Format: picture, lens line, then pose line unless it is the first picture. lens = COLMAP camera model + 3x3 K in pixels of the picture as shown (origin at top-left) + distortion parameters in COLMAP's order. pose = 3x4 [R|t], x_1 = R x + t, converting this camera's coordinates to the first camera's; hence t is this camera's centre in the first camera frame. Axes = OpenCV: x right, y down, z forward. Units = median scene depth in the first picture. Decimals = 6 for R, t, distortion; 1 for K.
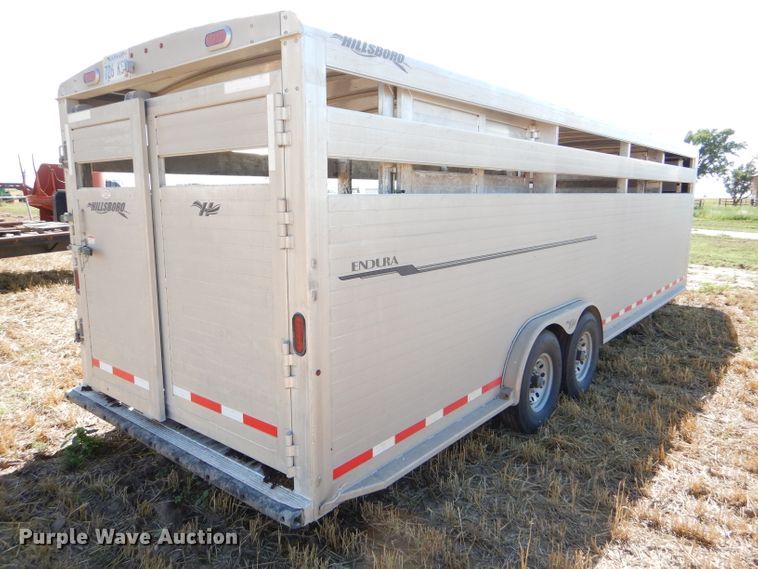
lens RADIAL K [[541.1, 0, 376.2], [0, 541.1, 280.5], [0, 0, 1]] dist [0.007327, -0.006413]
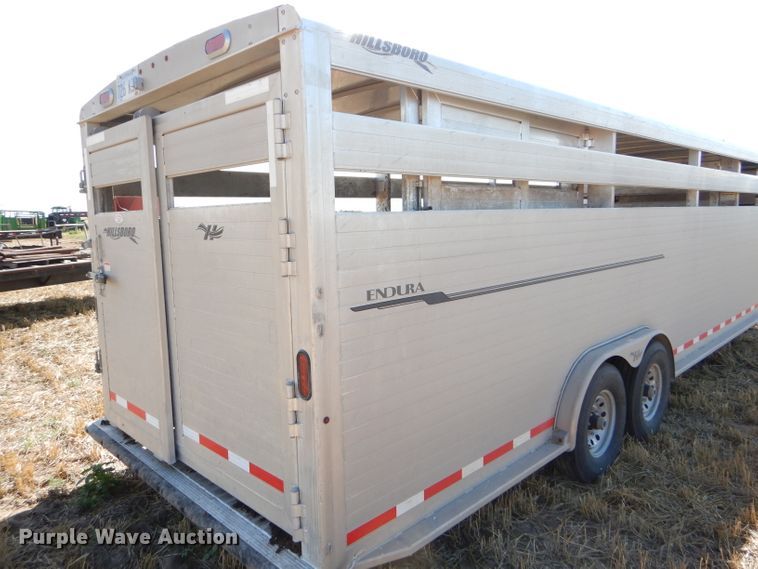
lens RADIAL K [[541.1, 0, 376.2], [0, 541.1, 280.5], [0, 0, 1]] dist [0.007327, -0.006413]
pose [[0.994606, -0.009148, -0.103321, 0.045421], [0.005136, 0.999225, -0.039032, -0.012225], [0.103598, 0.038291, 0.993882, 0.109149]]
